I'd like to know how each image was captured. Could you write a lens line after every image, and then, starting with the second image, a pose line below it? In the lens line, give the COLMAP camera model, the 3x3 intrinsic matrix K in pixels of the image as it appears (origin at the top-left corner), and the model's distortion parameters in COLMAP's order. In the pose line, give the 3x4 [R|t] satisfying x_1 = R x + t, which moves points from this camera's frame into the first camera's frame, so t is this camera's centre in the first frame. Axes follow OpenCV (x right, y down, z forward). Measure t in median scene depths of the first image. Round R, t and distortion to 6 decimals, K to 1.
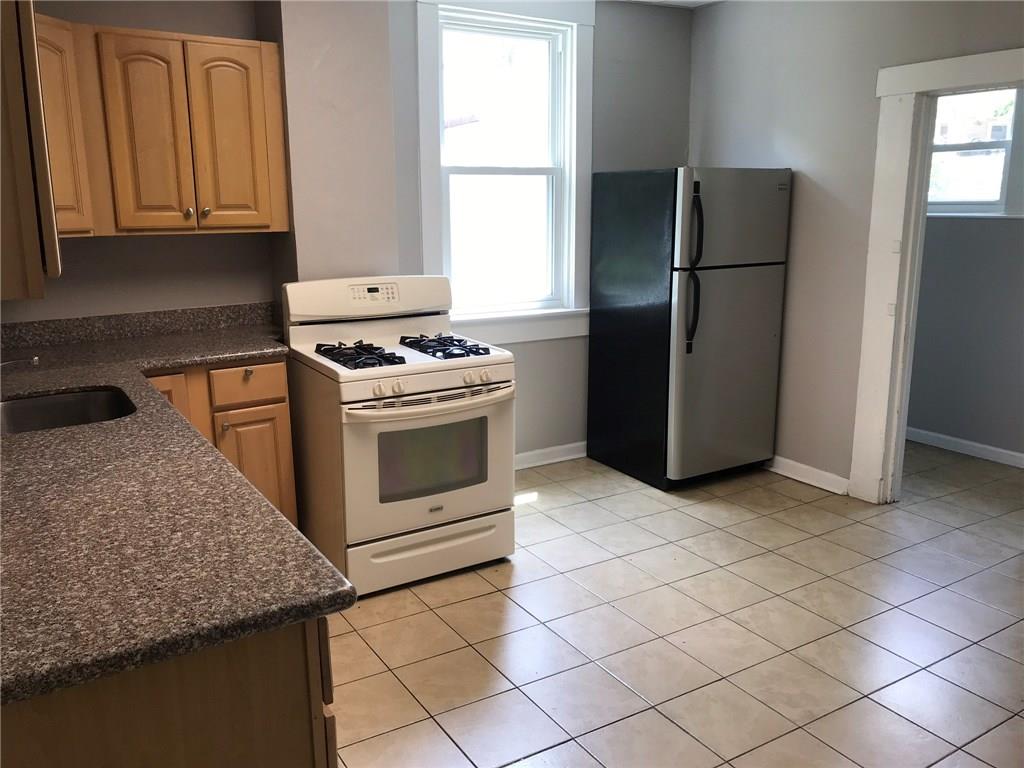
lens RADIAL K [[829.6, 0, 512.0], [0, 829.6, 384.0], [0, 0, 1]] dist [0.058055, -0.002804]
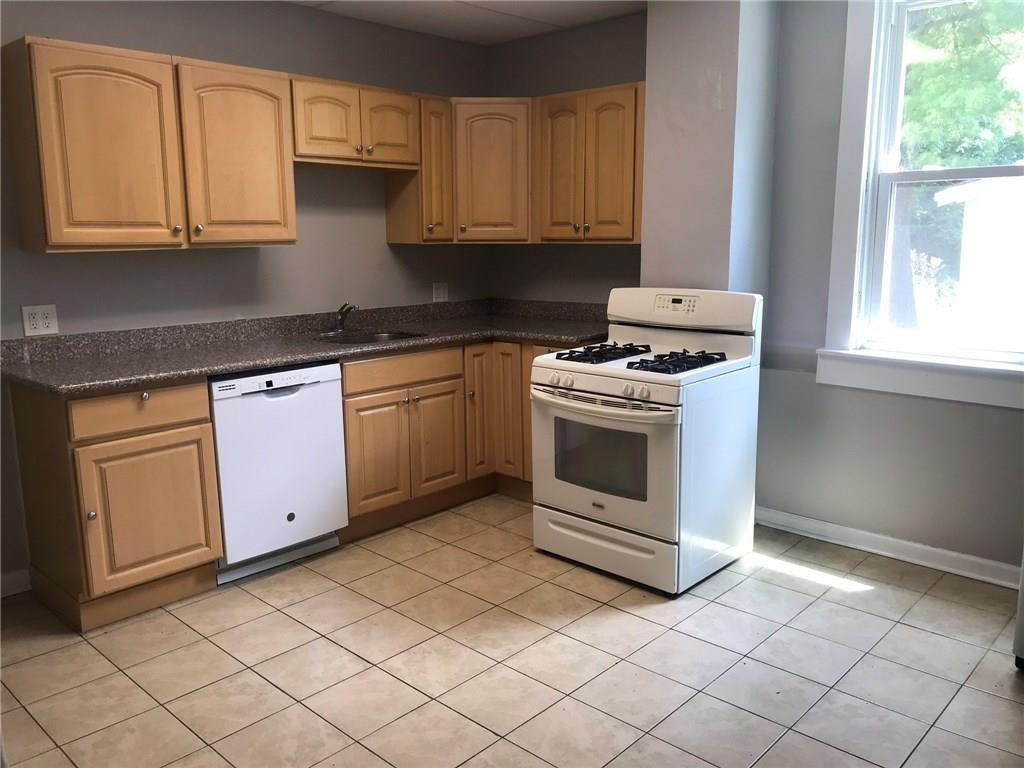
lens RADIAL K [[837.9, 0, 511.5], [0, 837.9, 379.1], [0, 0, 1]] dist [0.066415, -0.072962]
pose [[0.268035, 0.176811, -0.947046, 0.845658], [-0.199981, 0.971814, 0.124837, -0.115237], [0.942425, 0.155931, 0.295839, 0.541950]]
